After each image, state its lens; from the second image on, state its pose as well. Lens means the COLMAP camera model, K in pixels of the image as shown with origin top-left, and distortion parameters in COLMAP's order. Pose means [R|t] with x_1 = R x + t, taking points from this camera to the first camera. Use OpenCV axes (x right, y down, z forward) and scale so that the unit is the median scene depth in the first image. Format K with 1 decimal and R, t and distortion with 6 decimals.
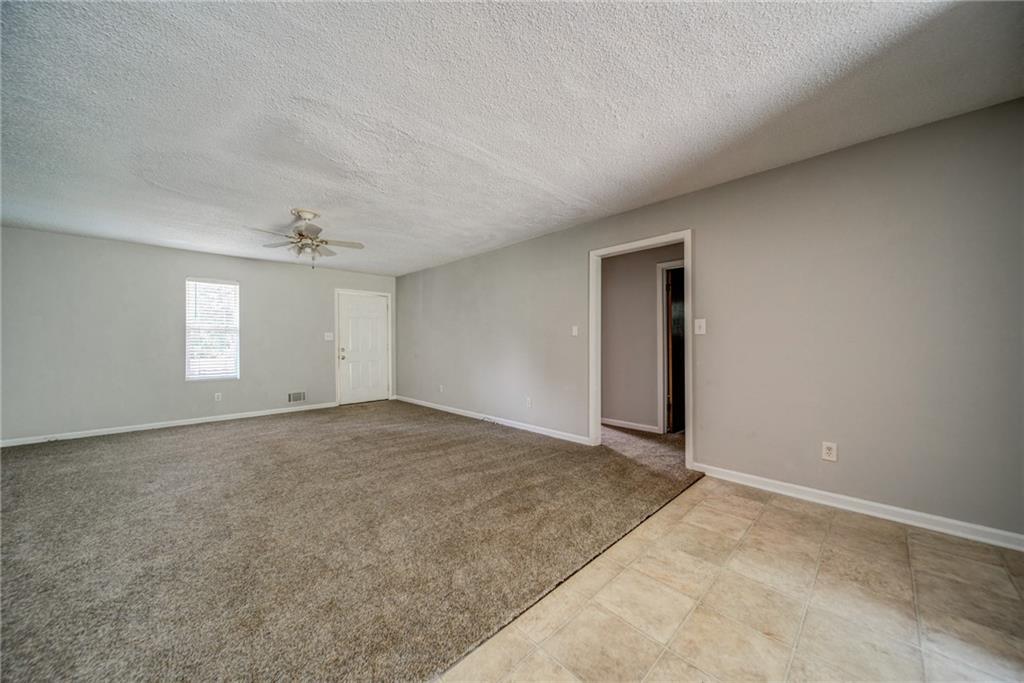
lens RADIAL K [[356.5, 0, 512.0], [0, 356.5, 341.5], [0, 0, 1]] dist [0.000360, -0.001840]
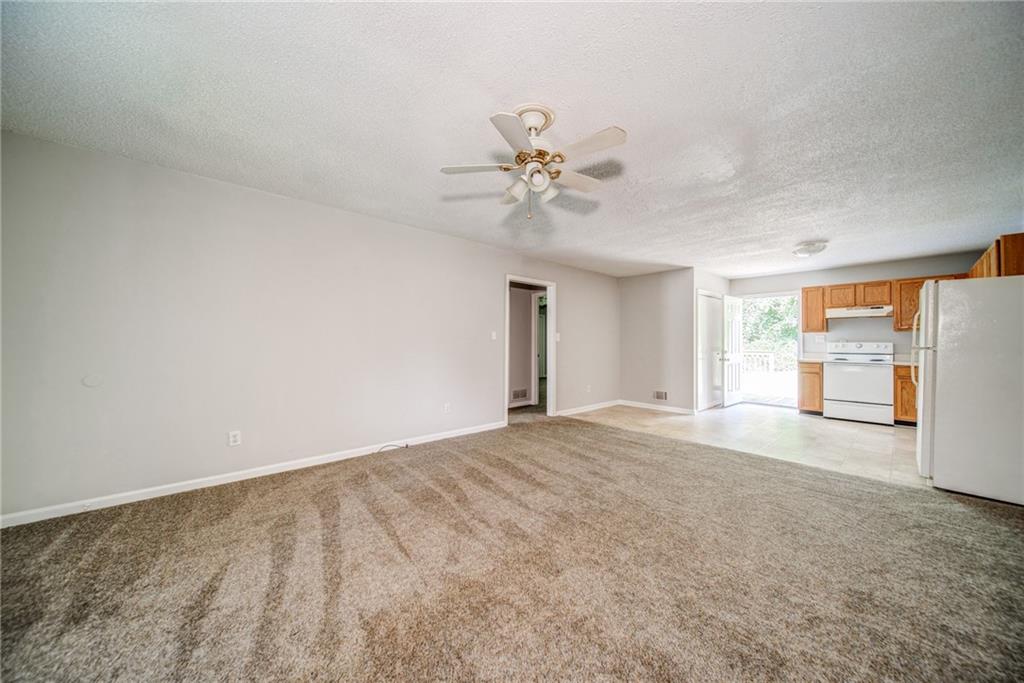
lens RADIAL K [[363.1, 0, 513.0], [0, 363.1, 339.8], [0, 0, 1]] dist [-0.000830, -0.000418]
pose [[0.033499, 0.008630, 0.999401, -1.035592], [-0.008506, 0.999929, -0.008349, -0.006620], [-0.999403, -0.008221, 0.033570, 0.897161]]
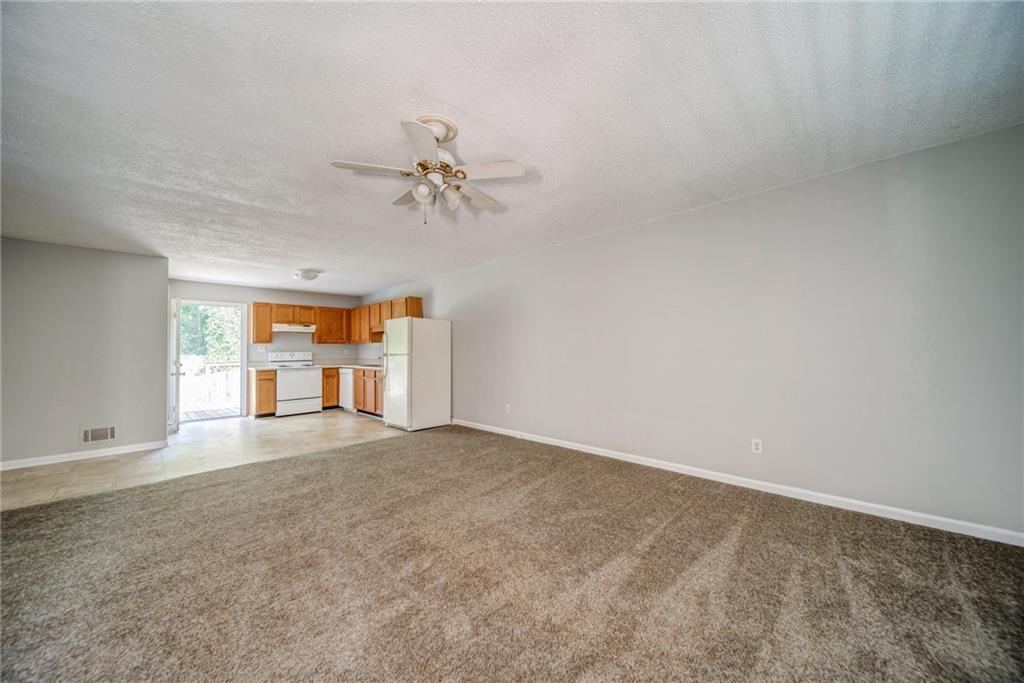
lens RADIAL K [[363.1, 0, 513.0], [0, 363.1, 339.8], [0, 0, 1]] dist [-0.000830, -0.000418]
pose [[-0.999346, 0.014793, -0.033010, -0.599723], [0.015964, 0.999242, -0.035511, 0.000463], [0.032459, -0.036015, -0.998824, 1.407230]]
